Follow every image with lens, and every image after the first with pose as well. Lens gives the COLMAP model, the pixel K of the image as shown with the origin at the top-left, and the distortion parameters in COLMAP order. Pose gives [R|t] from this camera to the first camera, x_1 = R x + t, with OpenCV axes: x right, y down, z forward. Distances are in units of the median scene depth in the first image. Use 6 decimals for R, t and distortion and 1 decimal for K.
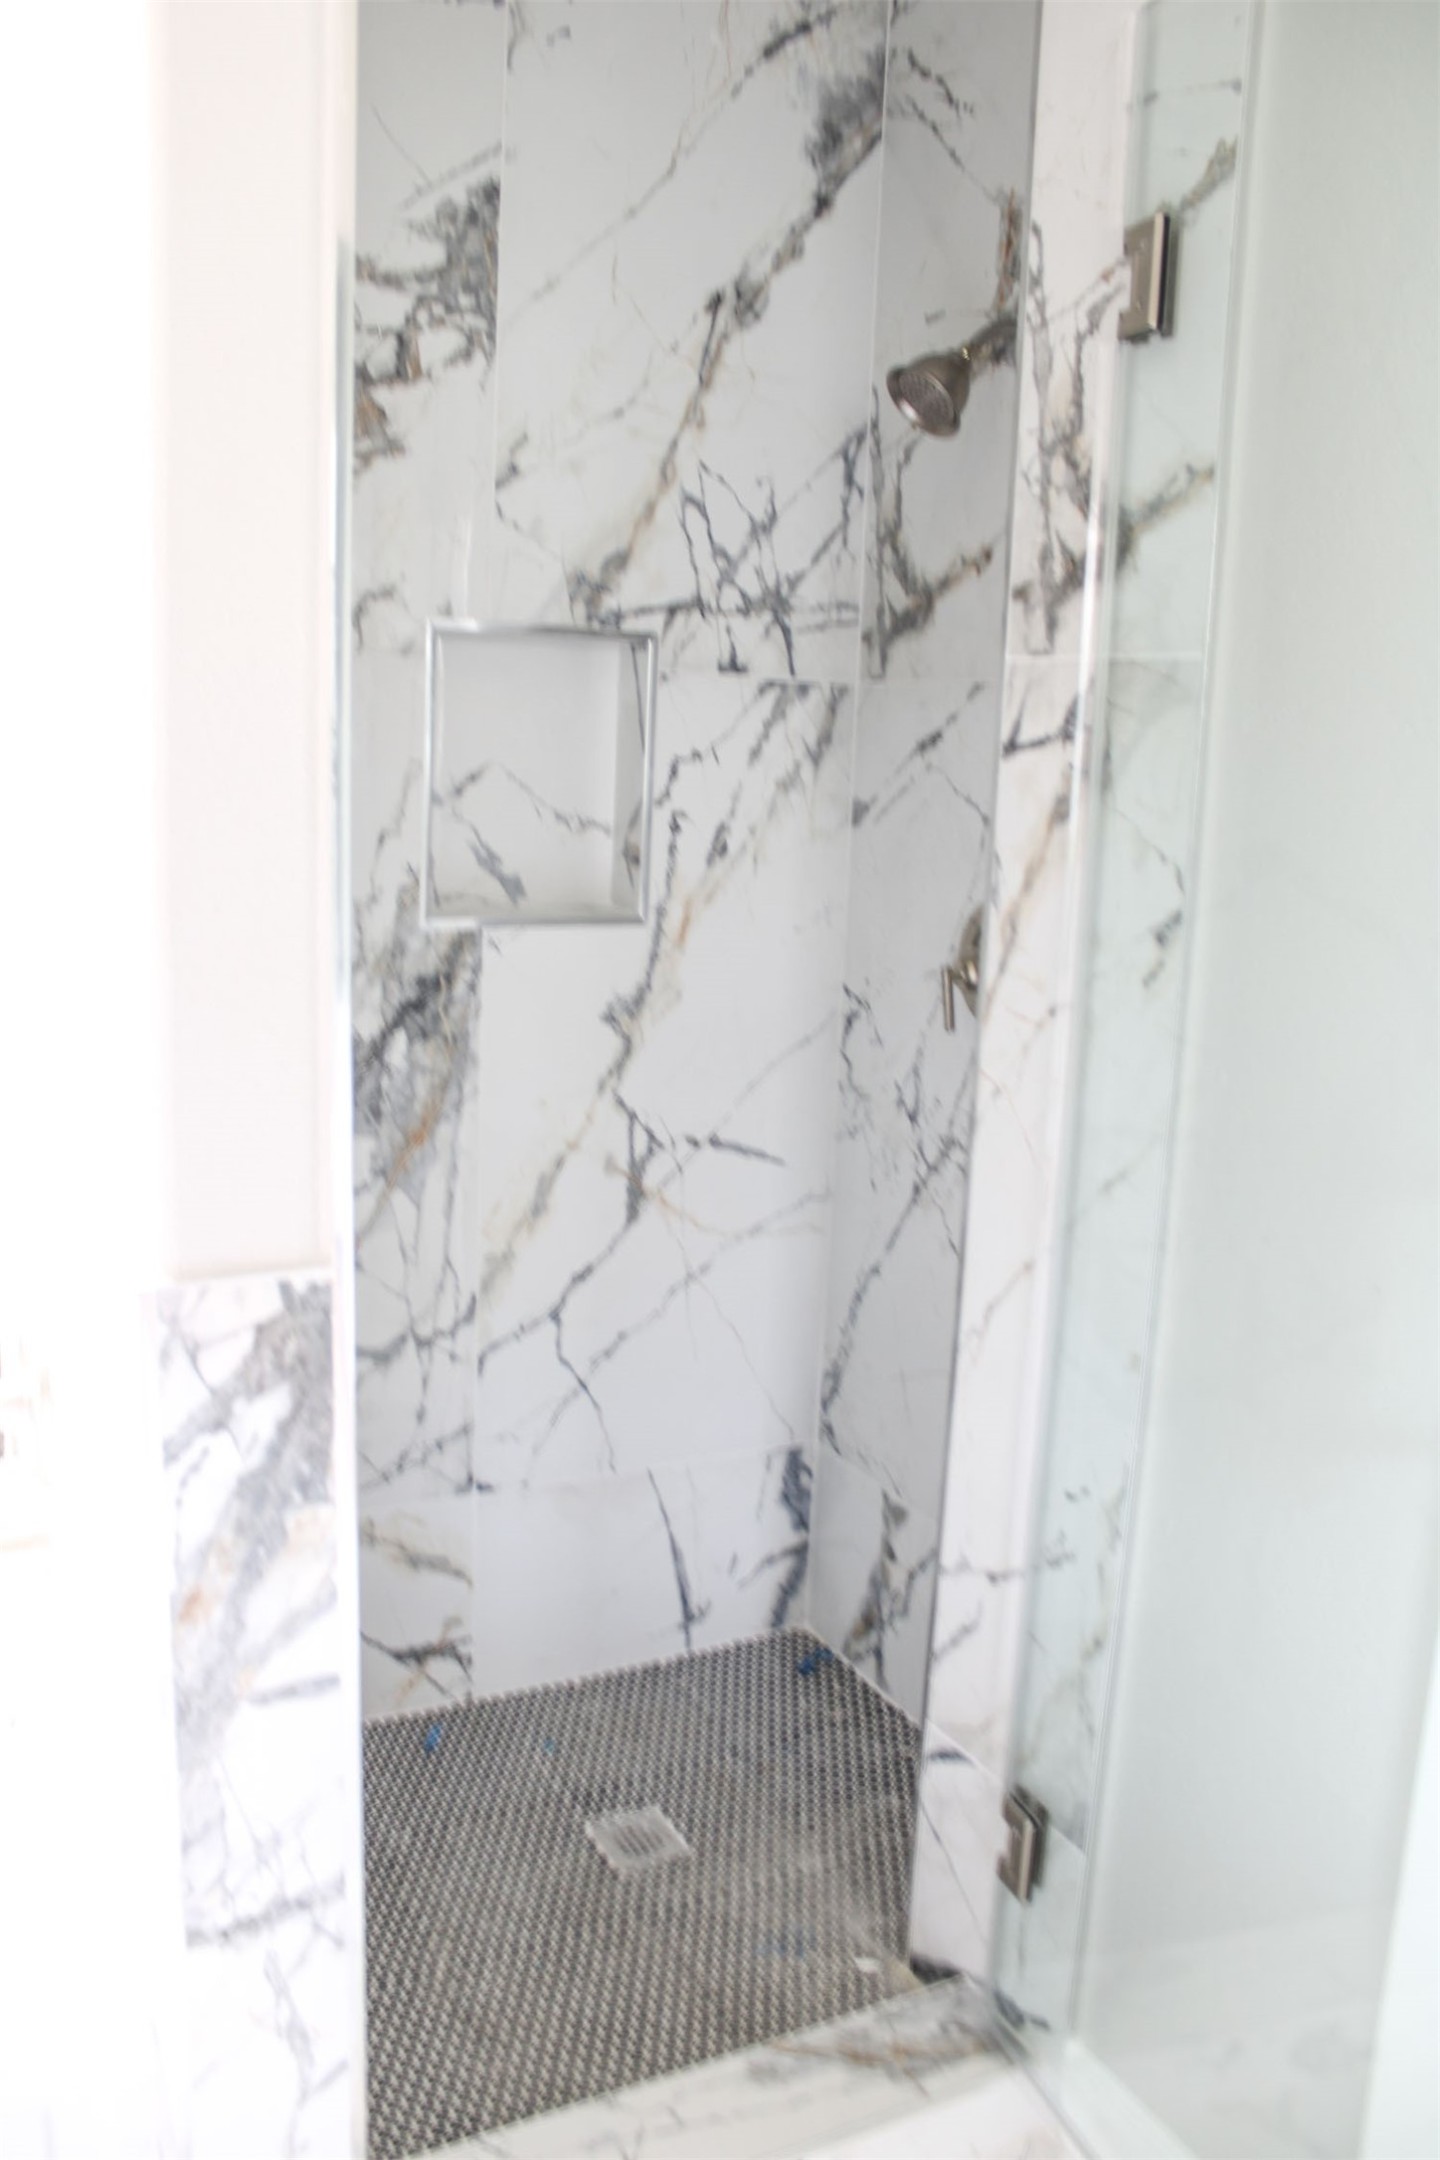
lens RADIAL K [[1732.8, 0, 720.0], [0, 1732.8, 1080.0], [0, 0, 1]] dist [-0.182038, 0.155233]
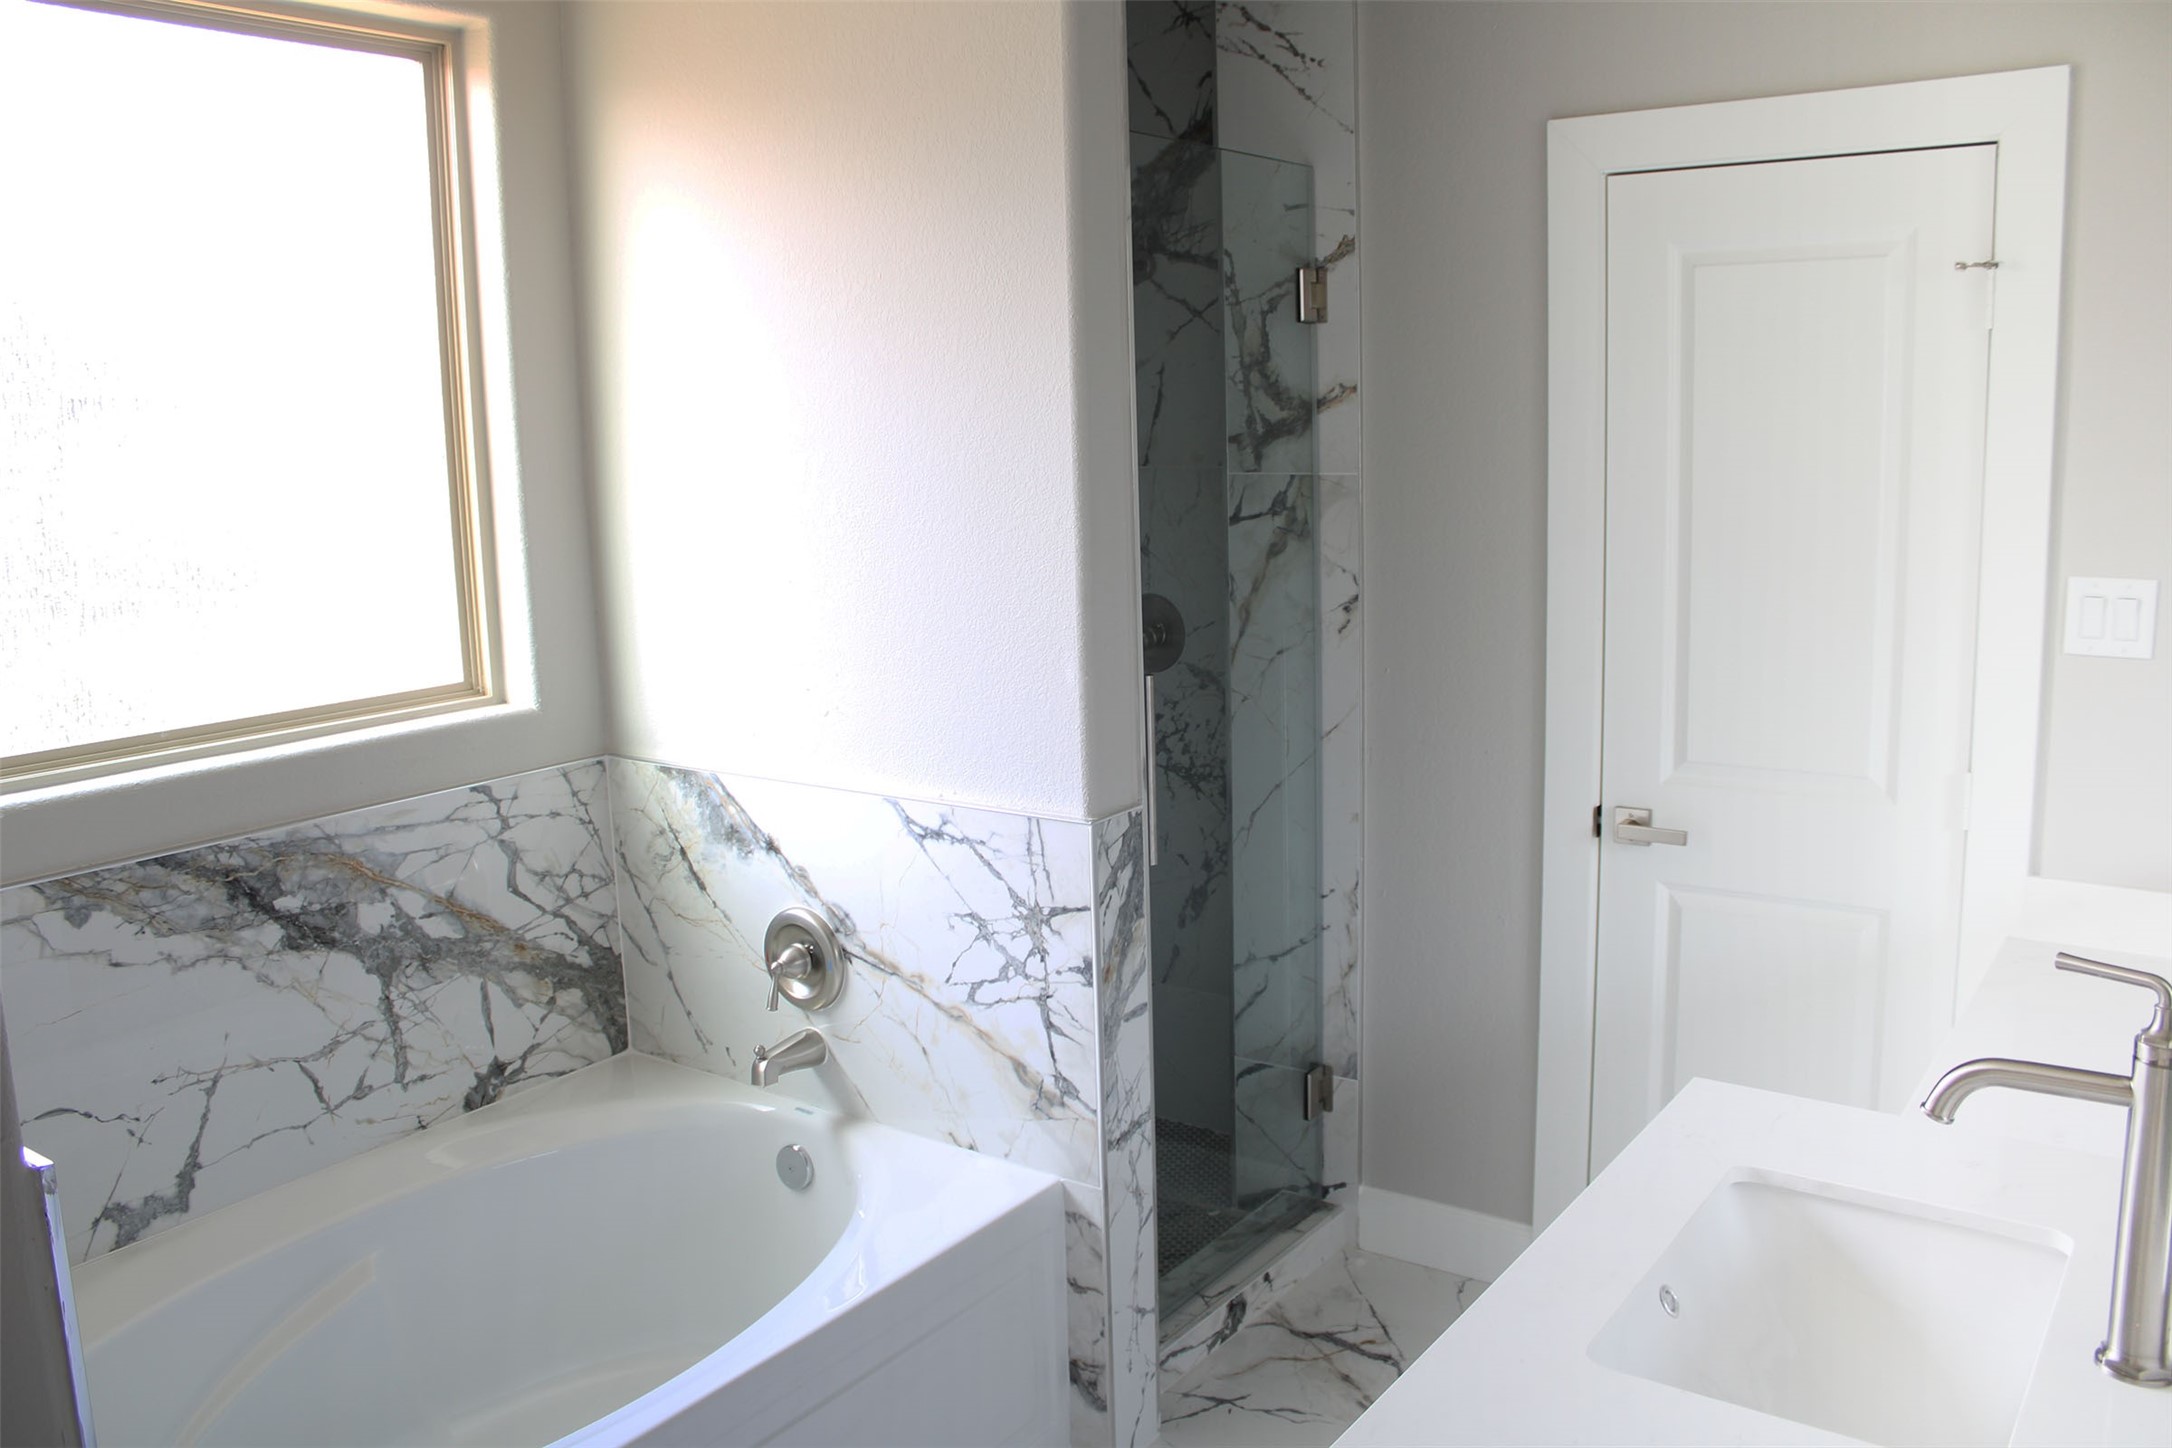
lens RADIAL K [[1742.4, 0, 1081.5], [0, 1742.4, 685.4], [0, 0, 1]] dist [-0.182038, 0.155233]
pose [[0.891072, -0.134329, 0.433529, -0.938290], [0.147654, 0.989035, 0.002965, -0.043999], [-0.429174, 0.061370, 0.901135, -0.738678]]
